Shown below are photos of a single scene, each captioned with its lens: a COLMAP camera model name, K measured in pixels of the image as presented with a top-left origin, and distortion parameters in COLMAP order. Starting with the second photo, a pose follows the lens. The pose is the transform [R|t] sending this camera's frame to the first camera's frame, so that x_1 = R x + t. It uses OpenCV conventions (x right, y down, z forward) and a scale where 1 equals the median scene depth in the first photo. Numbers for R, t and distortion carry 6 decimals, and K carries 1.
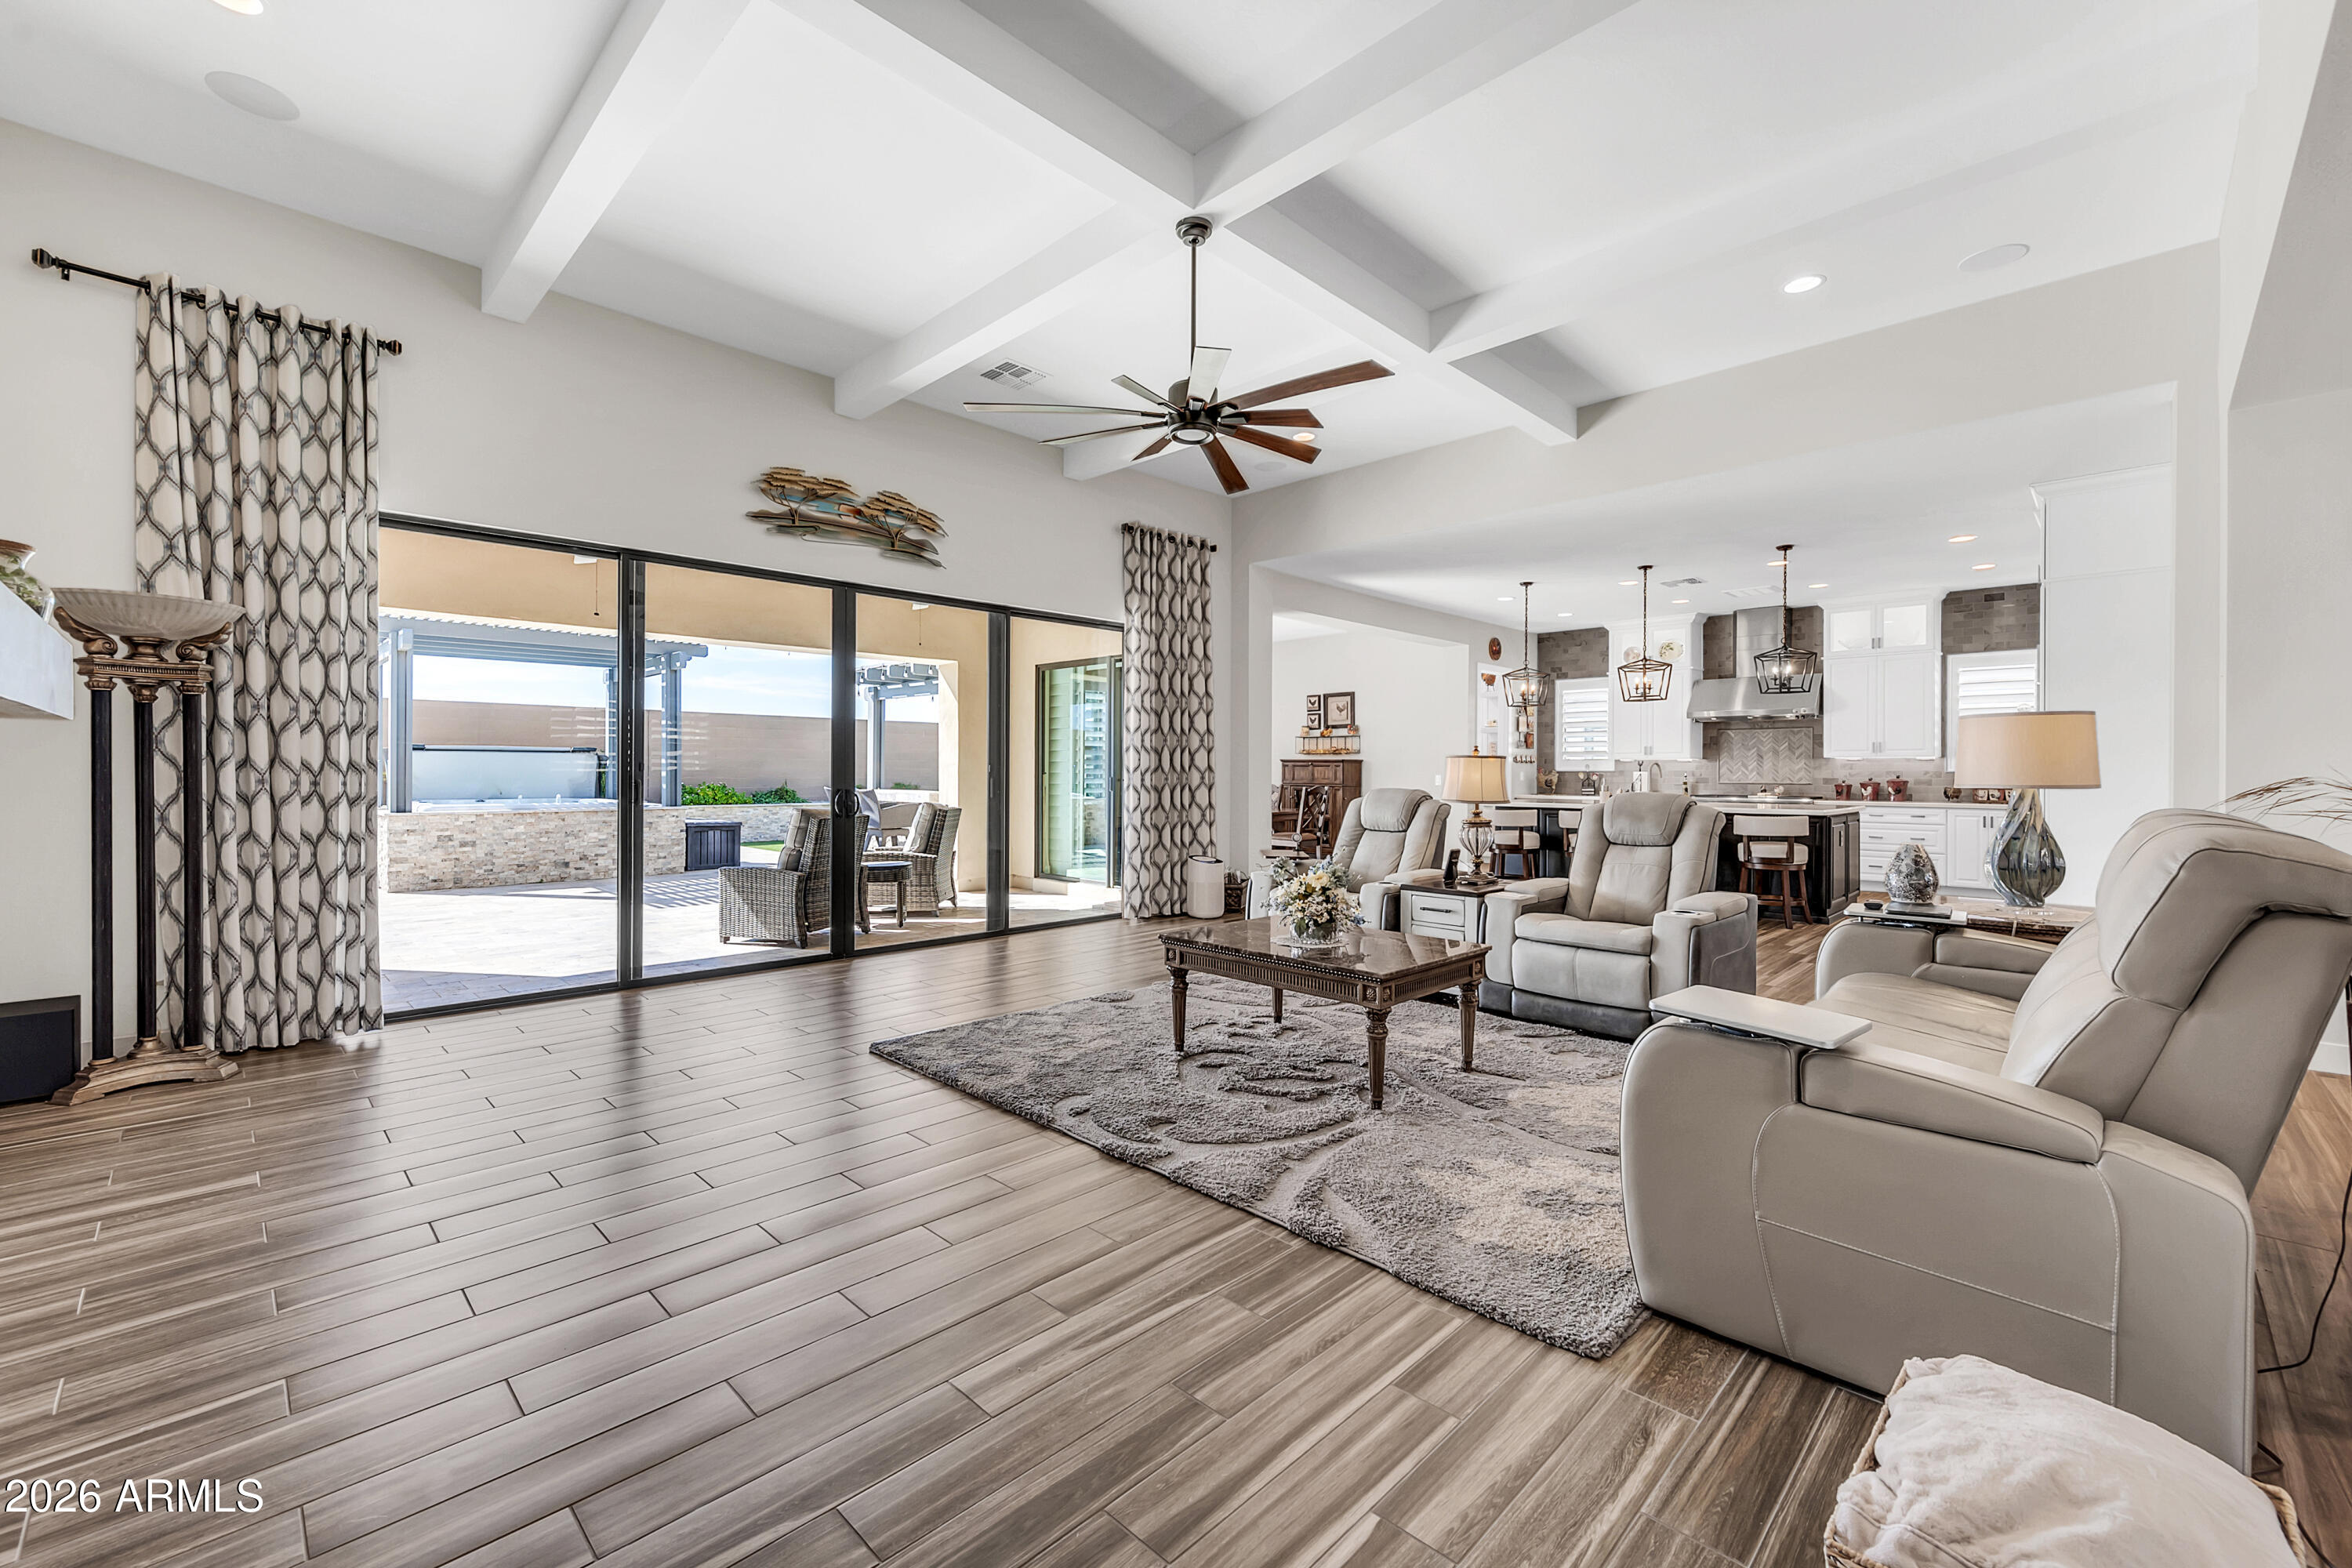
lens RADIAL K [[947.8, 0, 1196.6], [0, 947.8, 781.4], [0, 0, 1]] dist [0.001151, 0.000021]
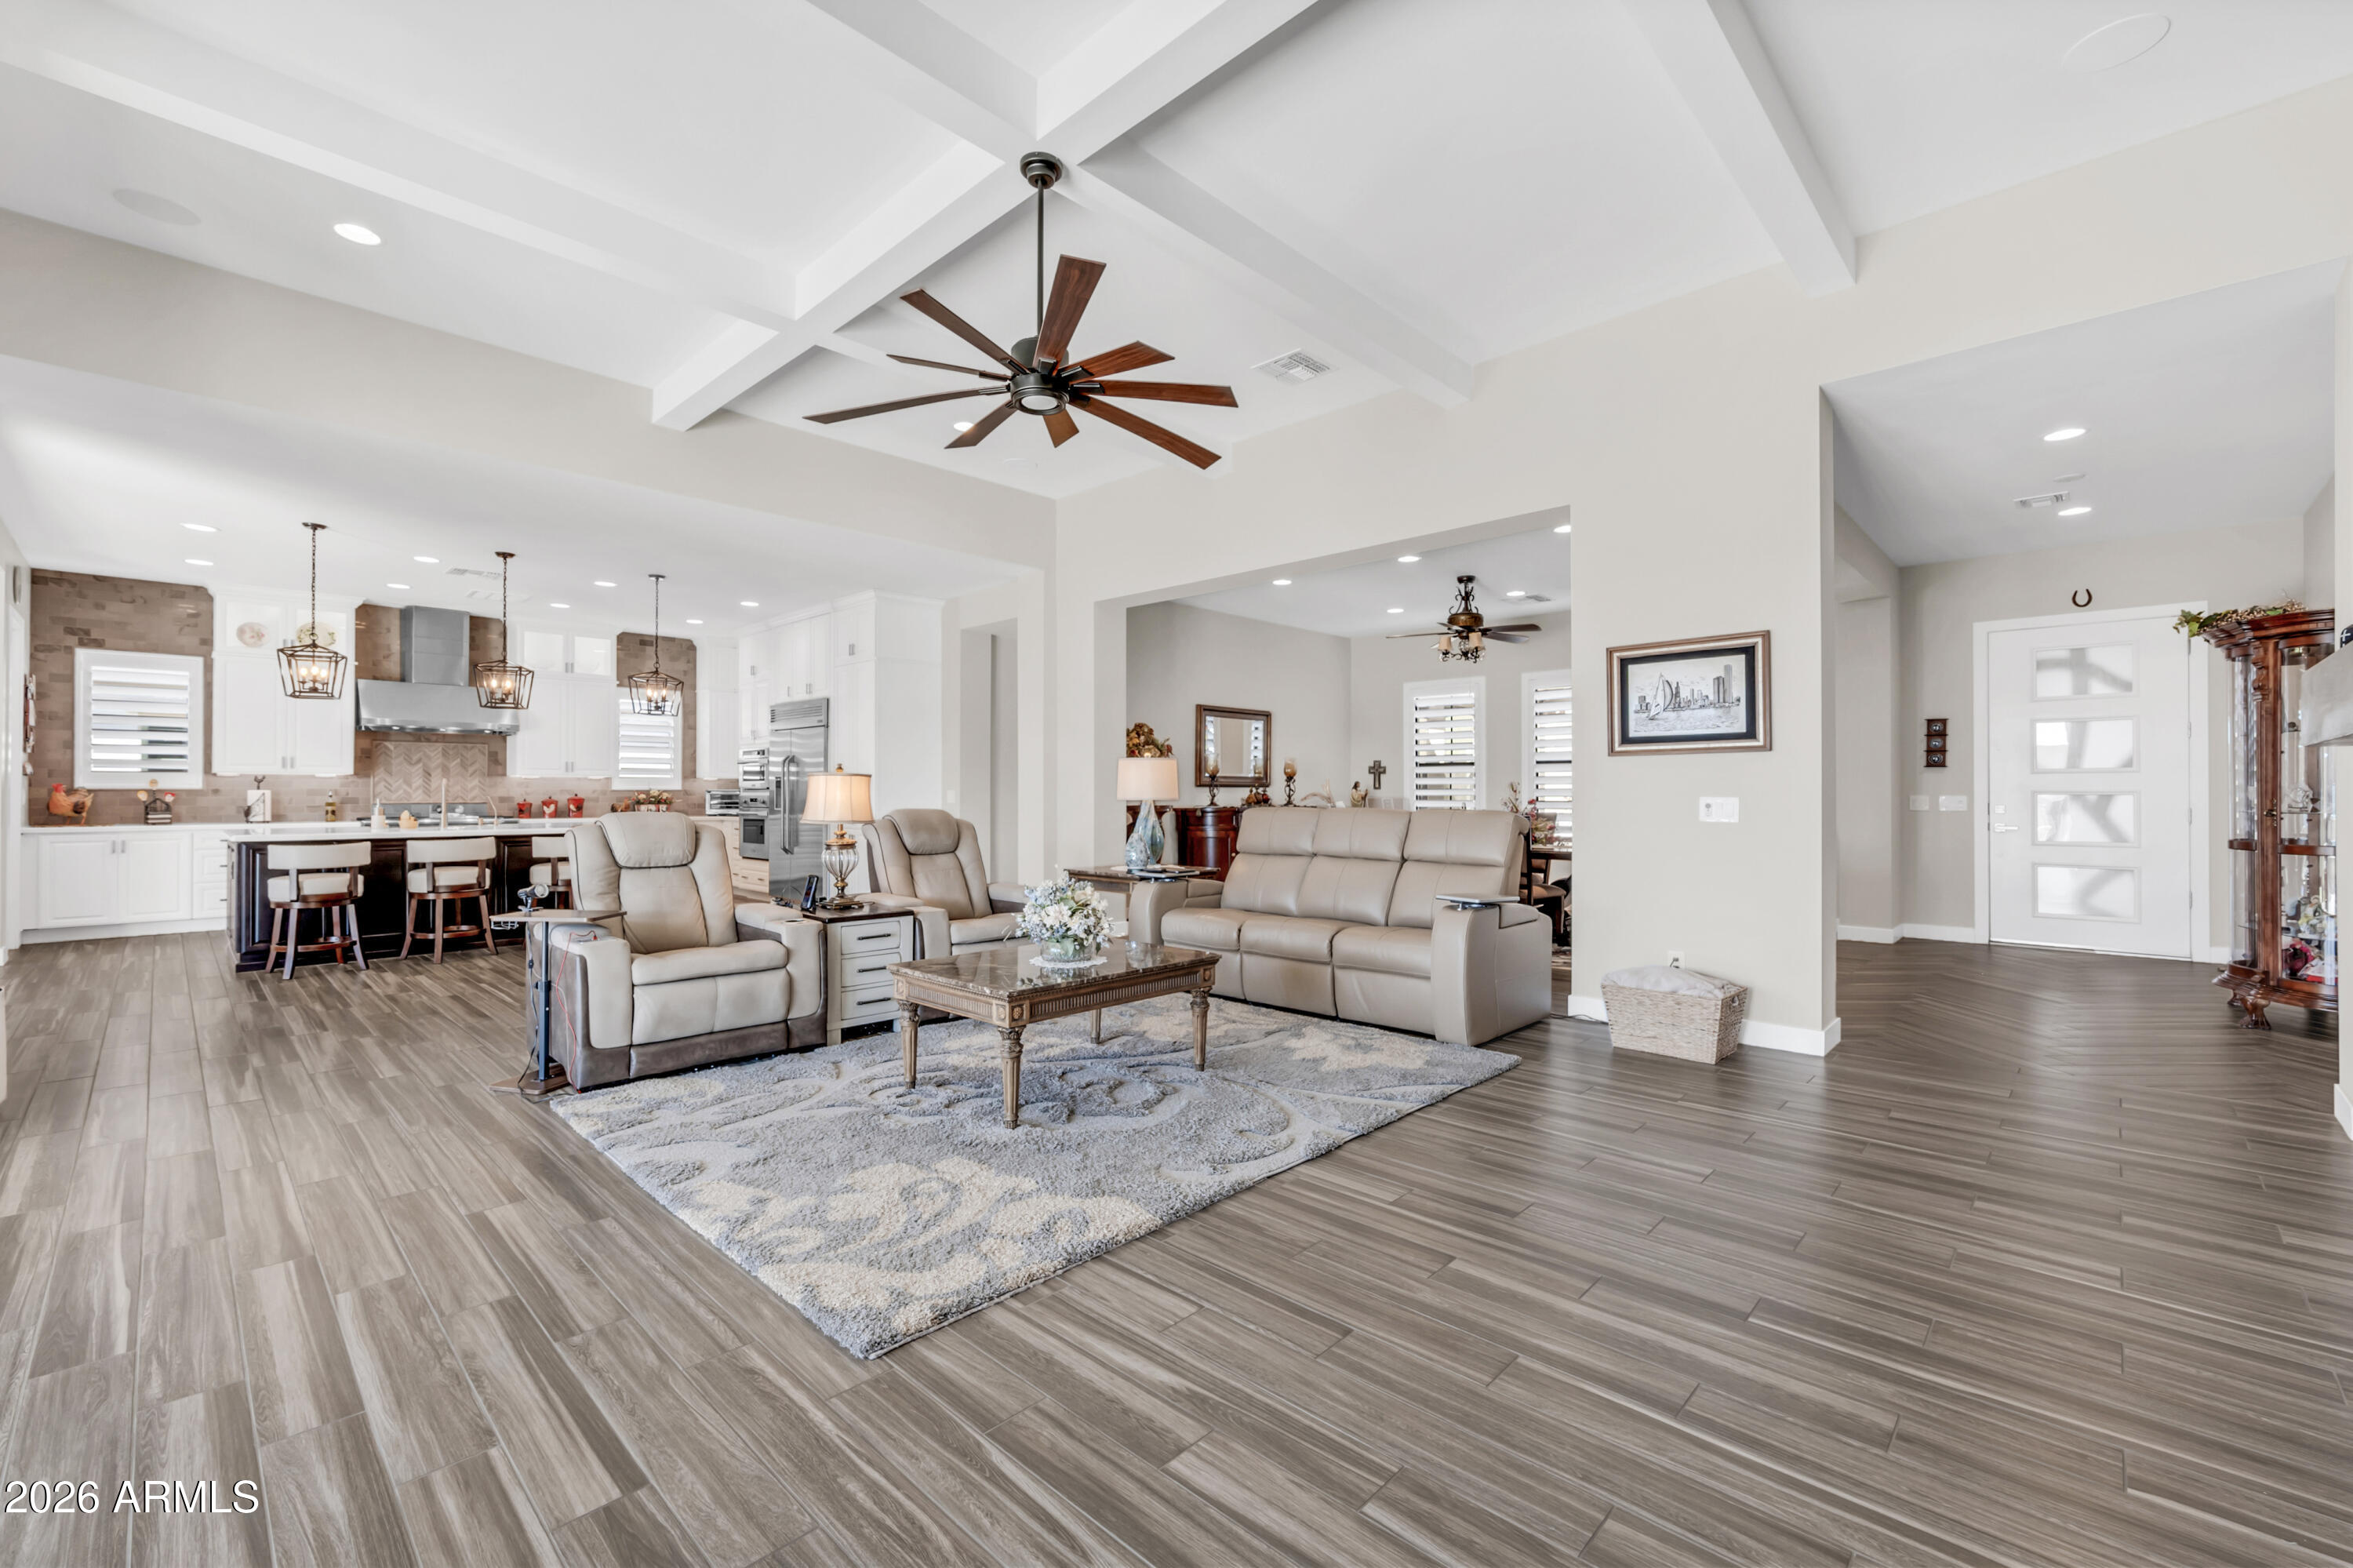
lens RADIAL K [[948.2, 0, 1172.7], [0, 948.2, 788.2], [0, 0, 1]] dist [0.001151, 0.000021]
pose [[0.009562, 0.001491, 0.999953, -0.304437], [0.009748, 0.999951, -0.001584, -0.004004], [-0.999907, 0.009762, 0.009547, 0.304736]]
